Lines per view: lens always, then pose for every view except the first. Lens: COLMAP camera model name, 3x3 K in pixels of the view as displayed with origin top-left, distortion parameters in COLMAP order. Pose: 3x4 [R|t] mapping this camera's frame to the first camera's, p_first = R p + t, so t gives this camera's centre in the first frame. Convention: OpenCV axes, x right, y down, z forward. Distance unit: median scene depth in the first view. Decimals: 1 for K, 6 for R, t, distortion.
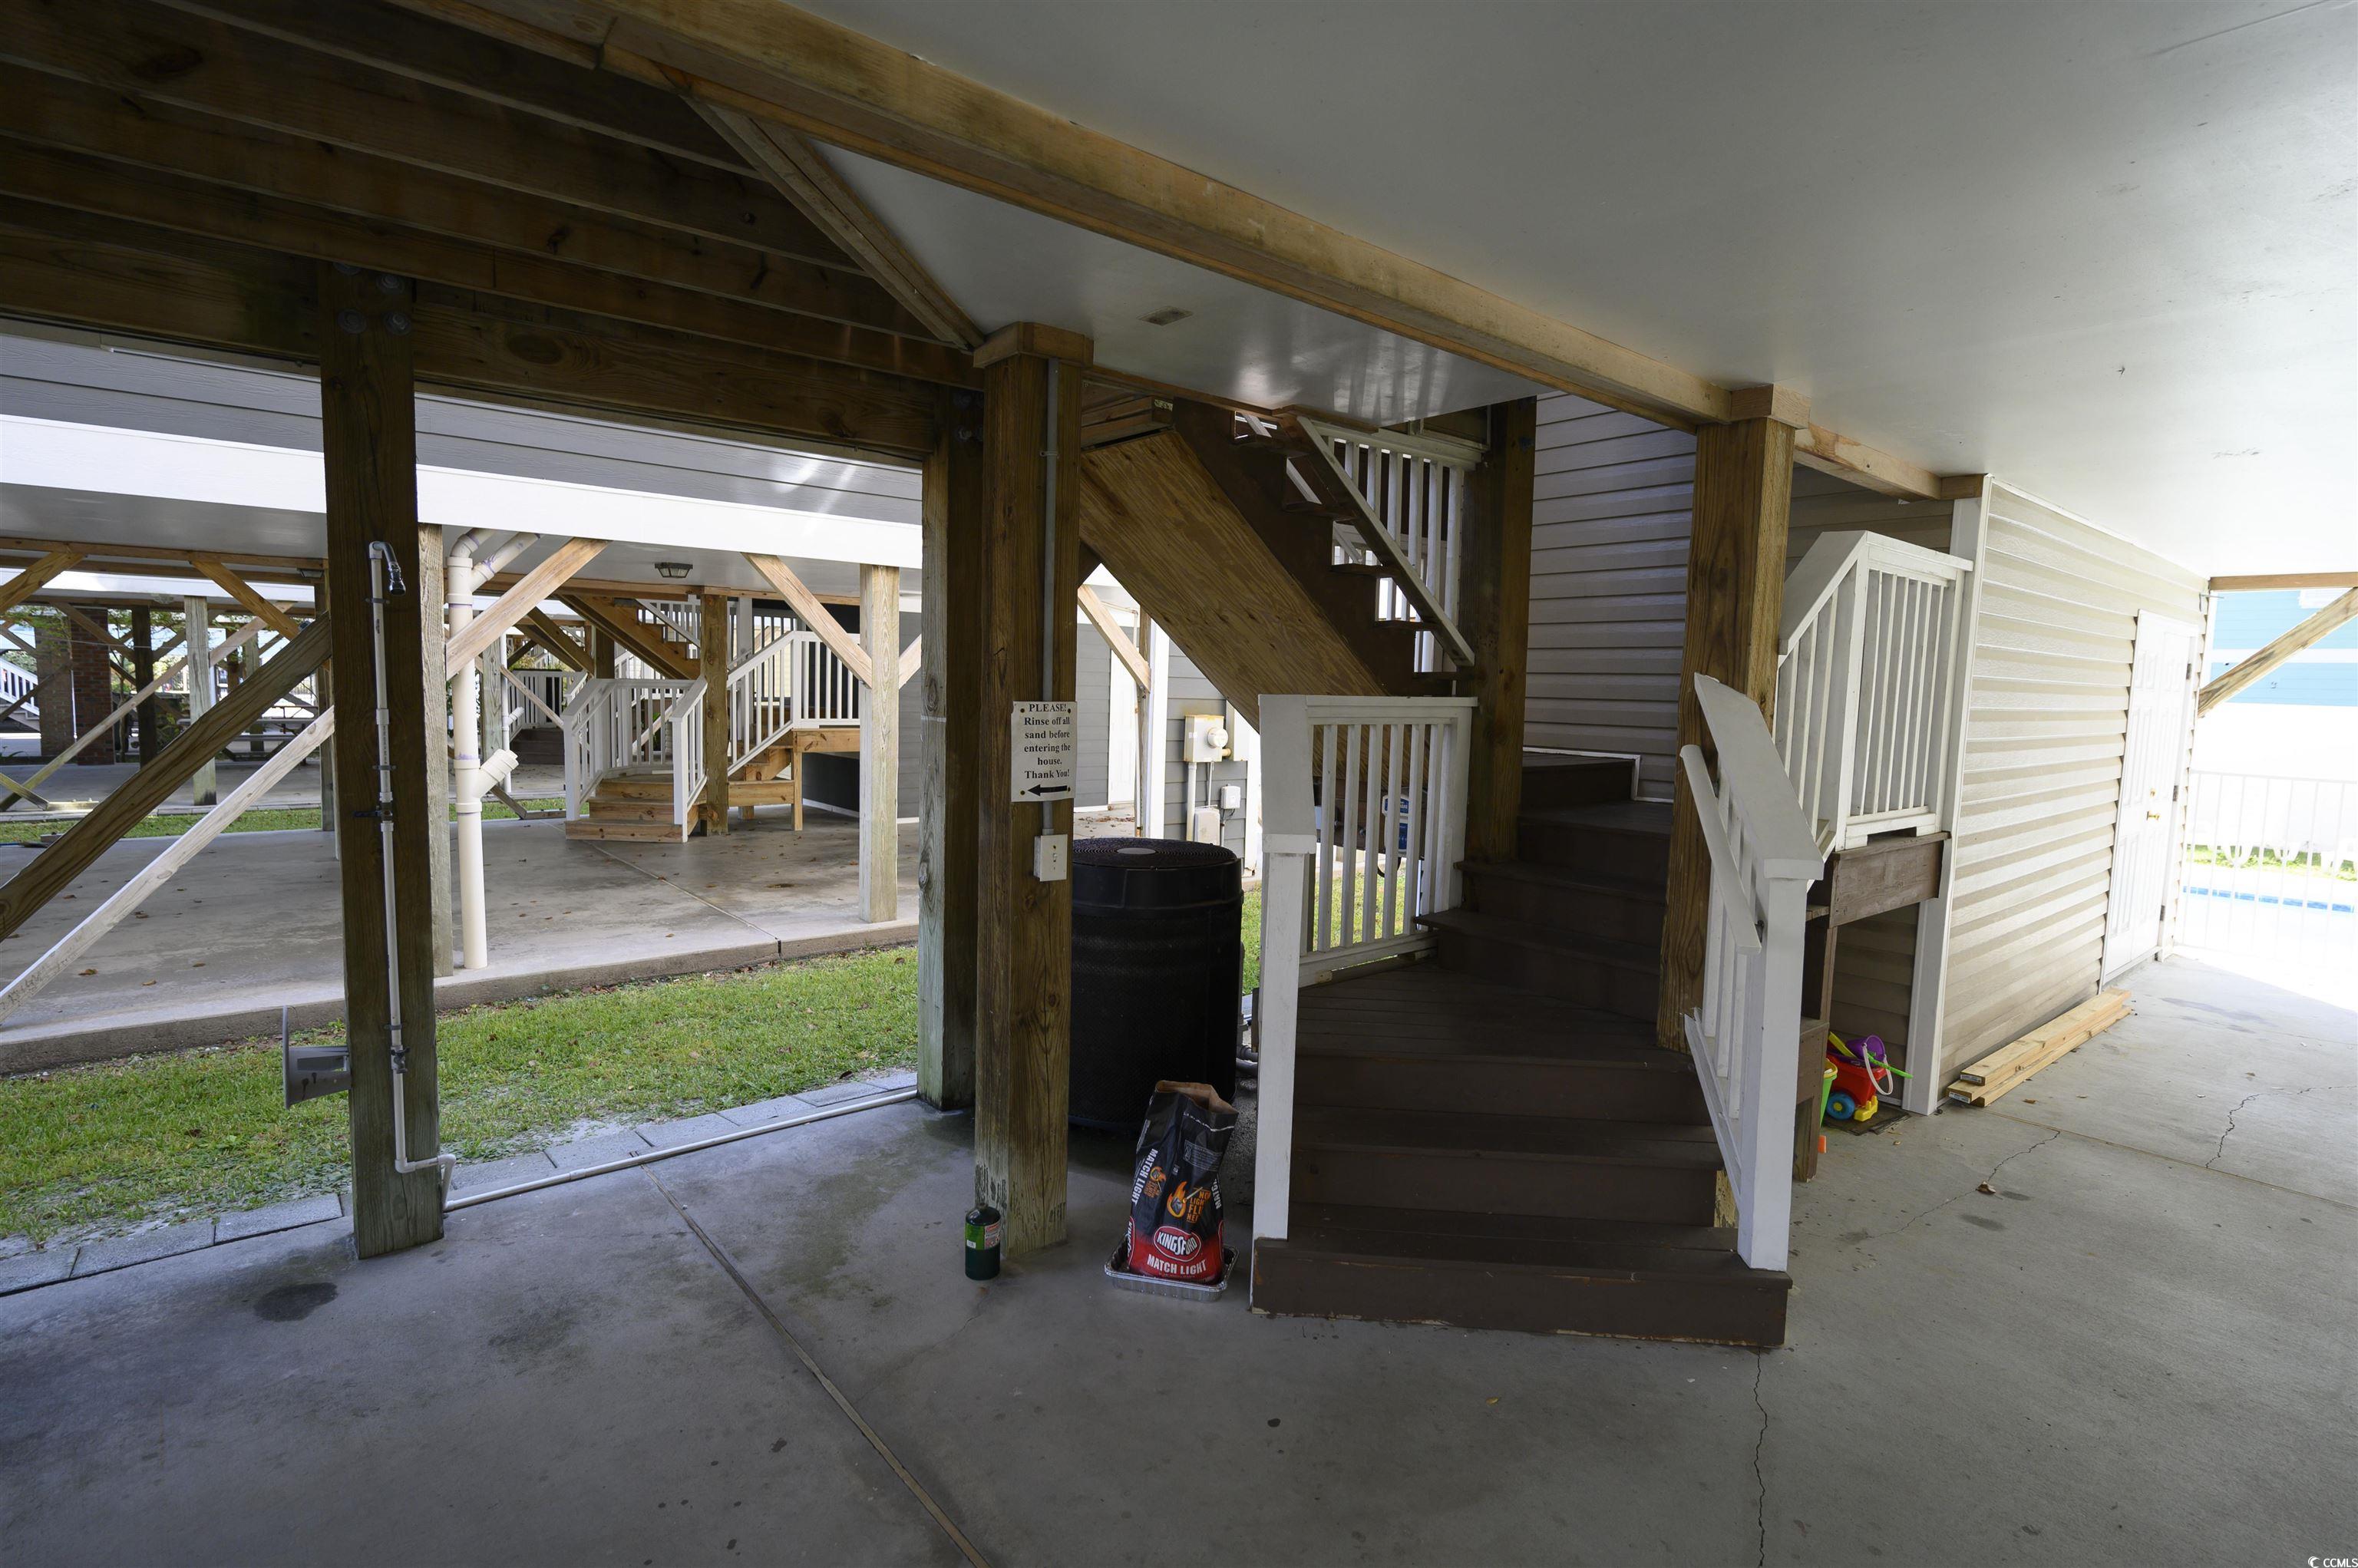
lens RADIAL K [[1133.3, 0, 1164.5], [0, 1133.3, 776.2], [0, 0, 1]] dist [0.000864, -0.000653]
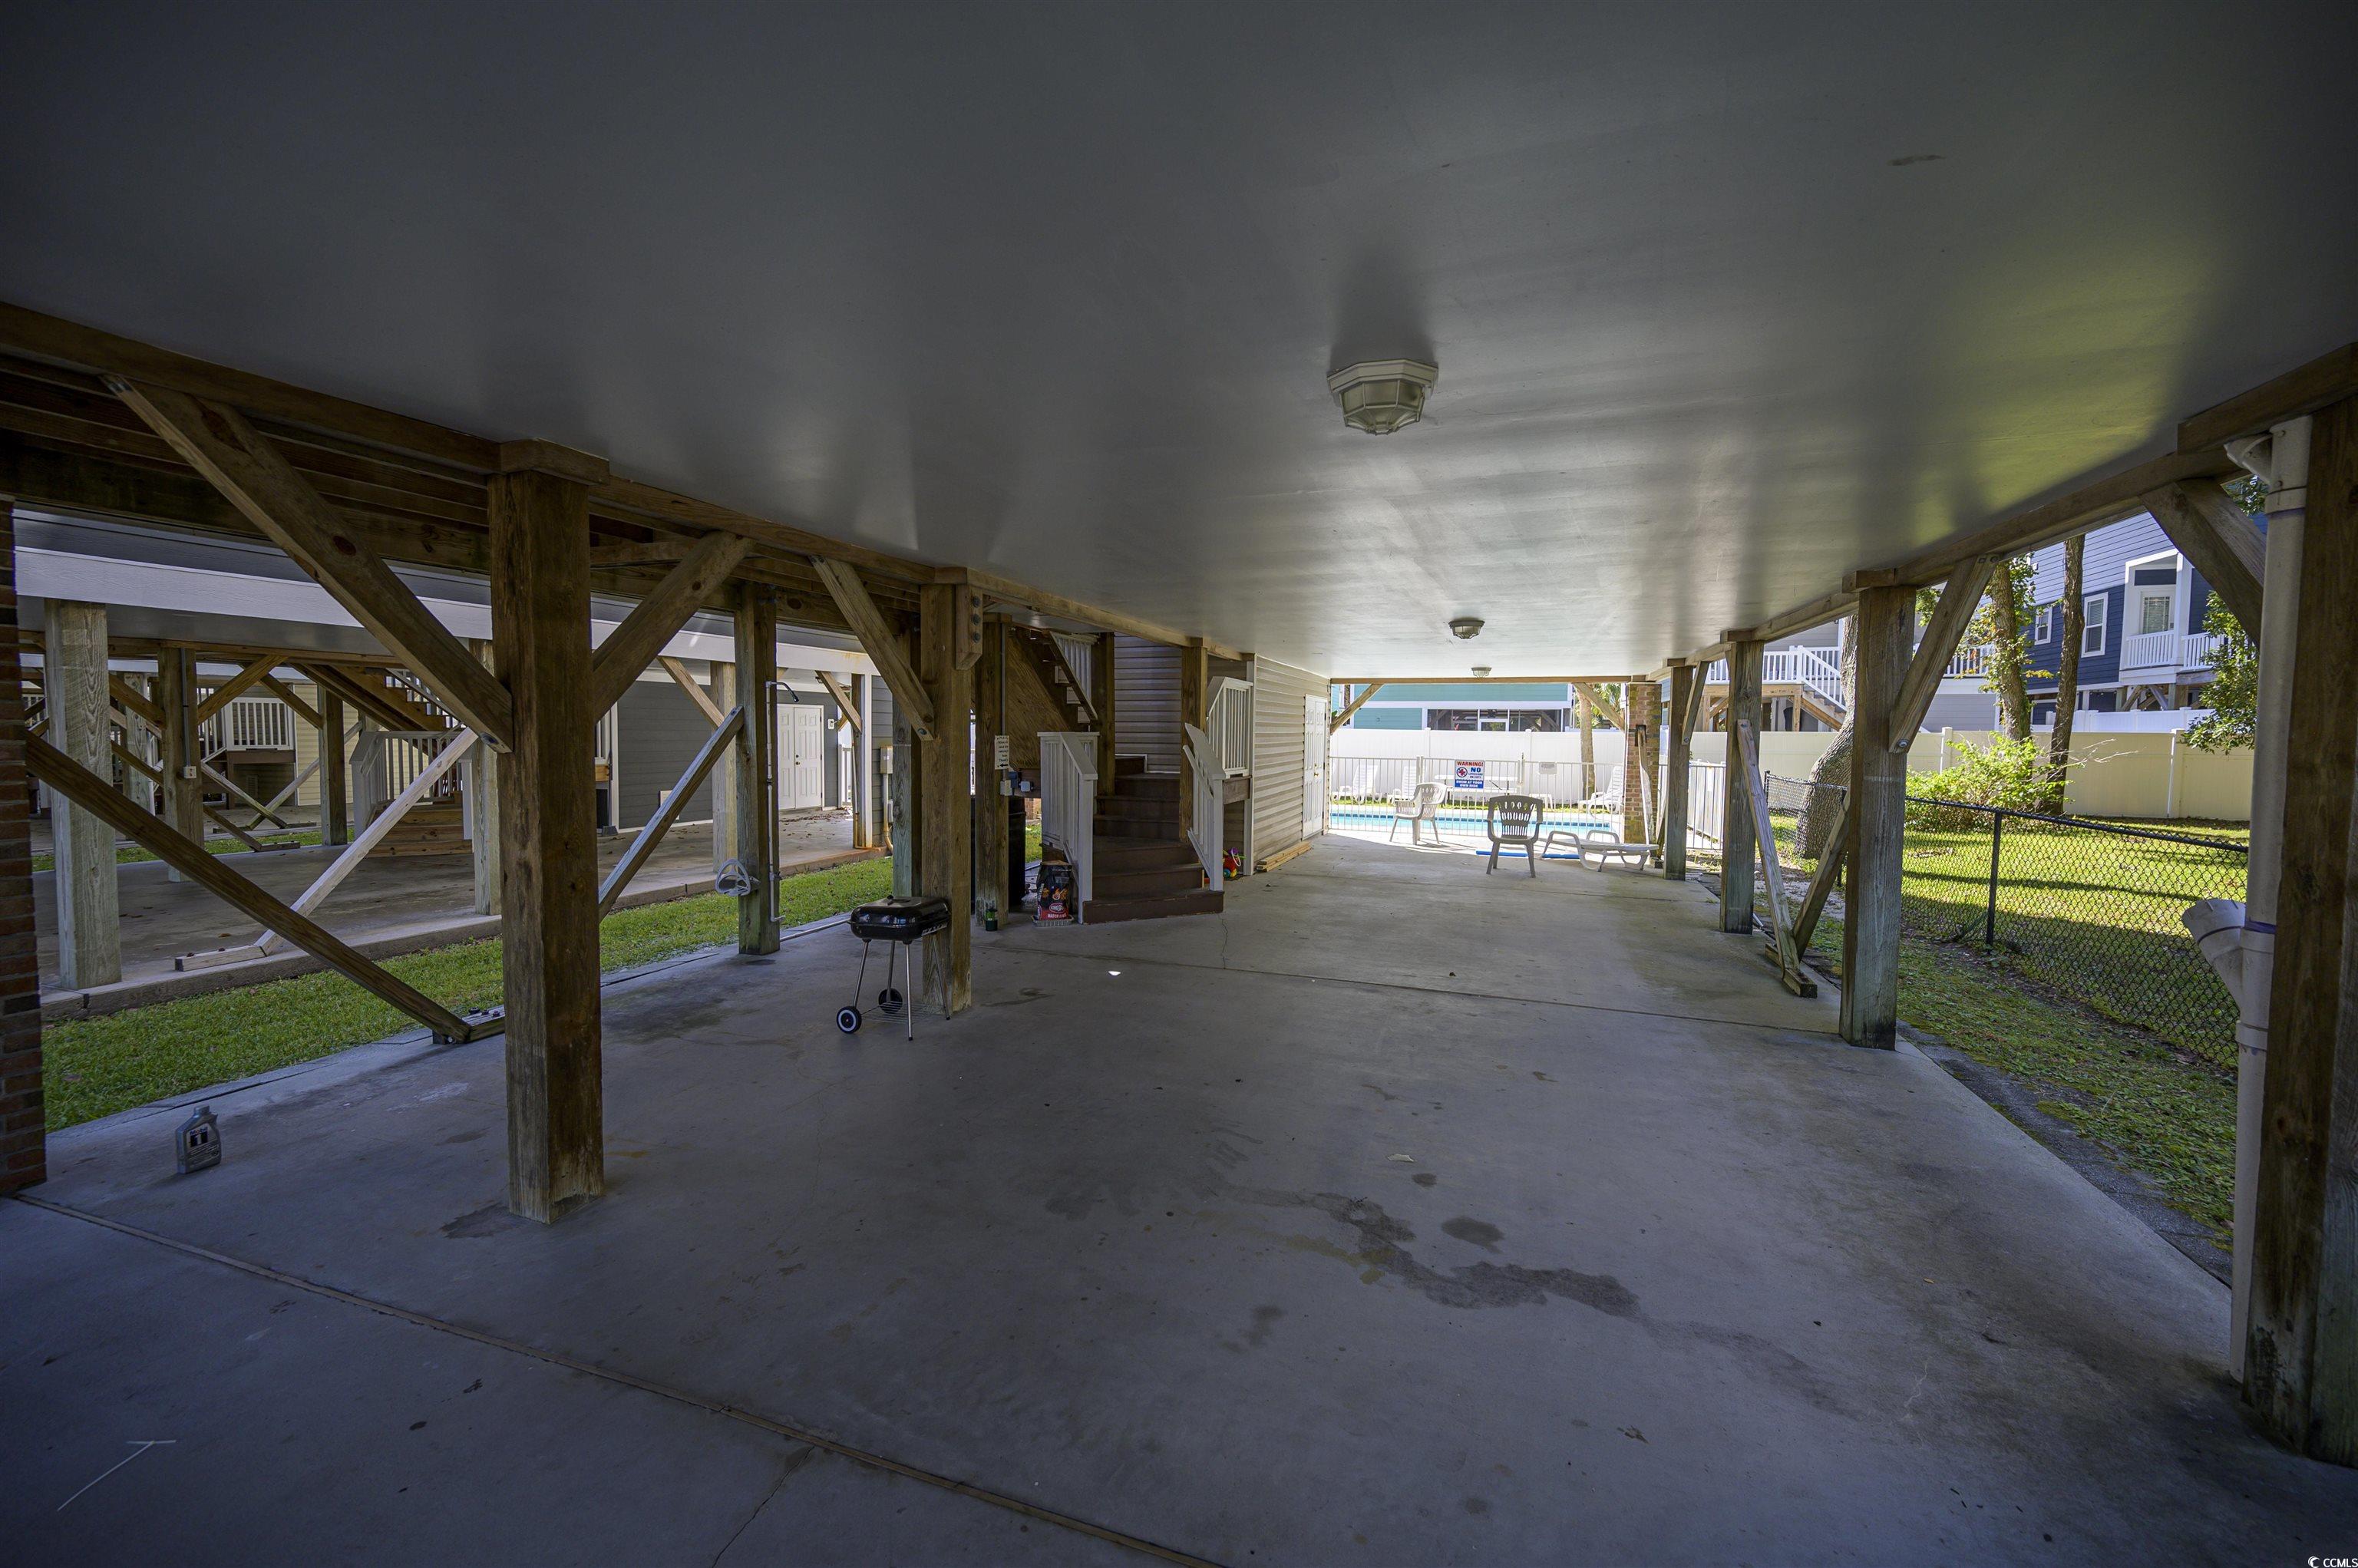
lens RADIAL K [[941.5, 0, 1190.1], [0, 941.5, 787.7], [0, 0, 1]] dist [-0.010208, -0.000167]
pose [[0.852976, -0.049395, 0.519607, -0.770694], [0.056227, 0.998415, 0.002610, 0.072975], [-0.518912, 0.026989, 0.854401, -1.080705]]
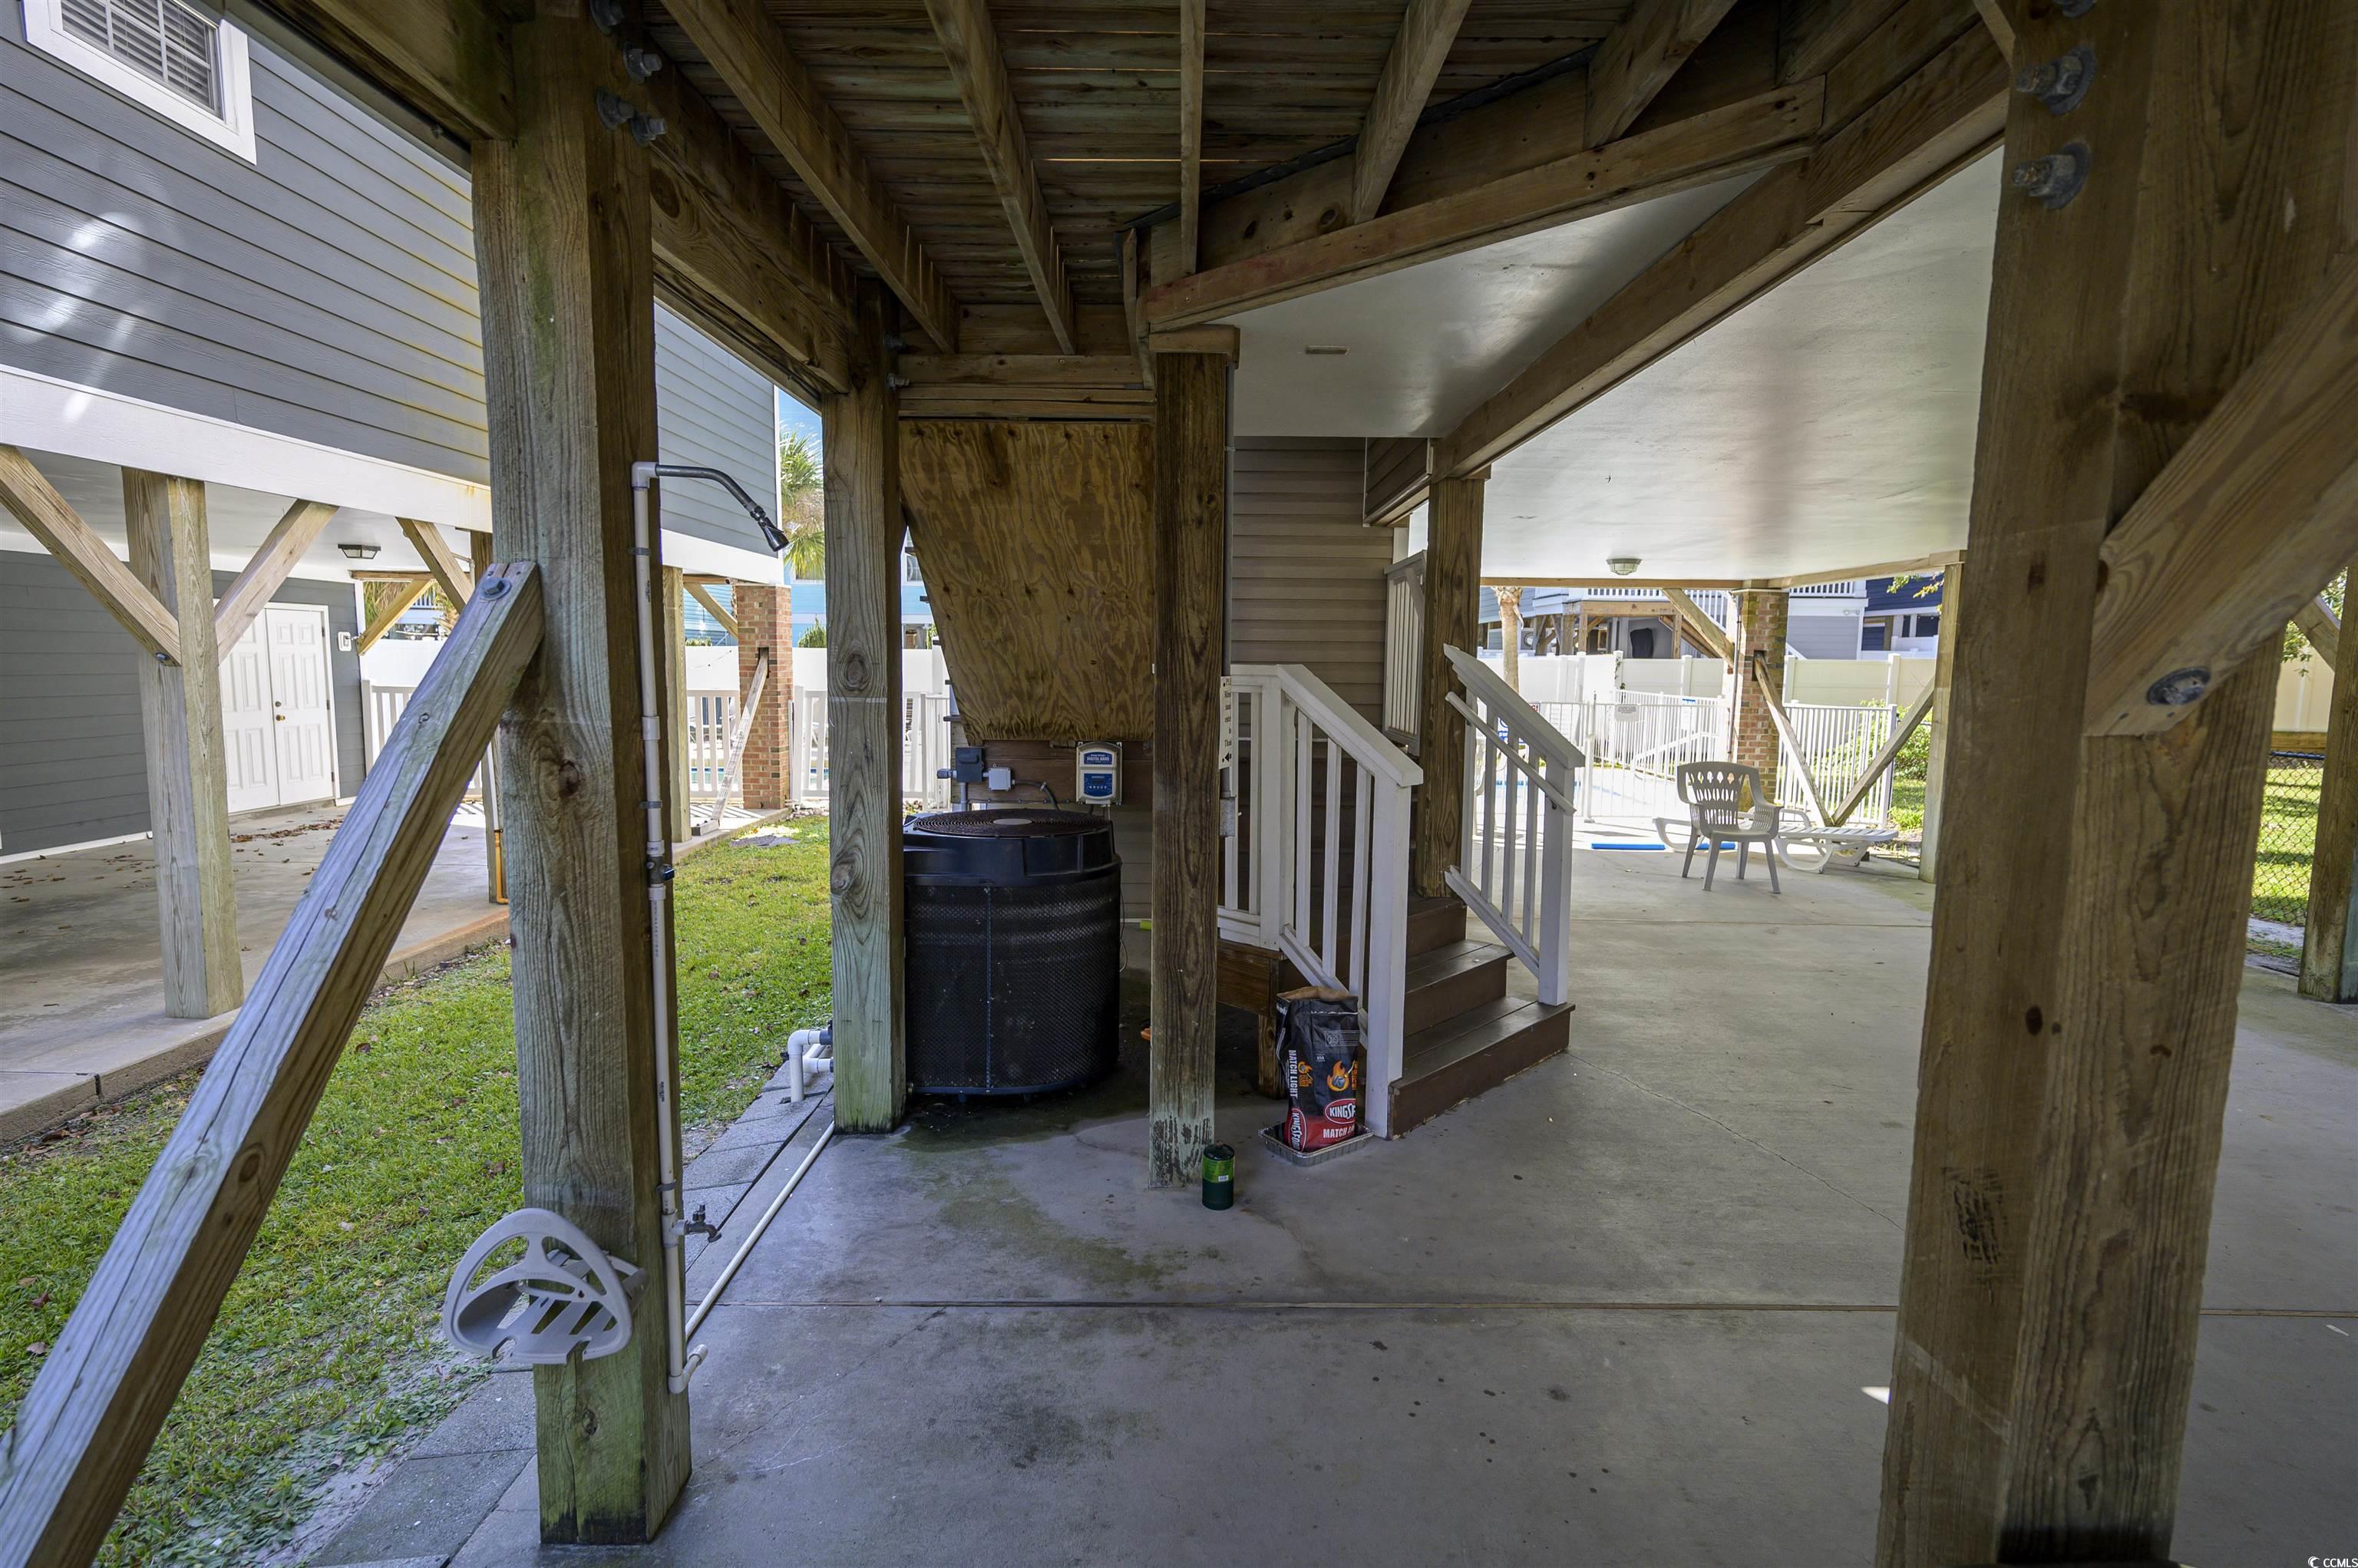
lens RADIAL K [[1133.3, 0, 1178.0], [0, 1133.3, 779.9], [0, 0, 1]] dist [0.000864, -0.000653]
pose [[0.636104, -0.099623, 0.765145, -0.775635], [0.068401, 0.995007, 0.072685, -0.038493], [-0.768566, 0.006102, 0.639742, 0.262579]]
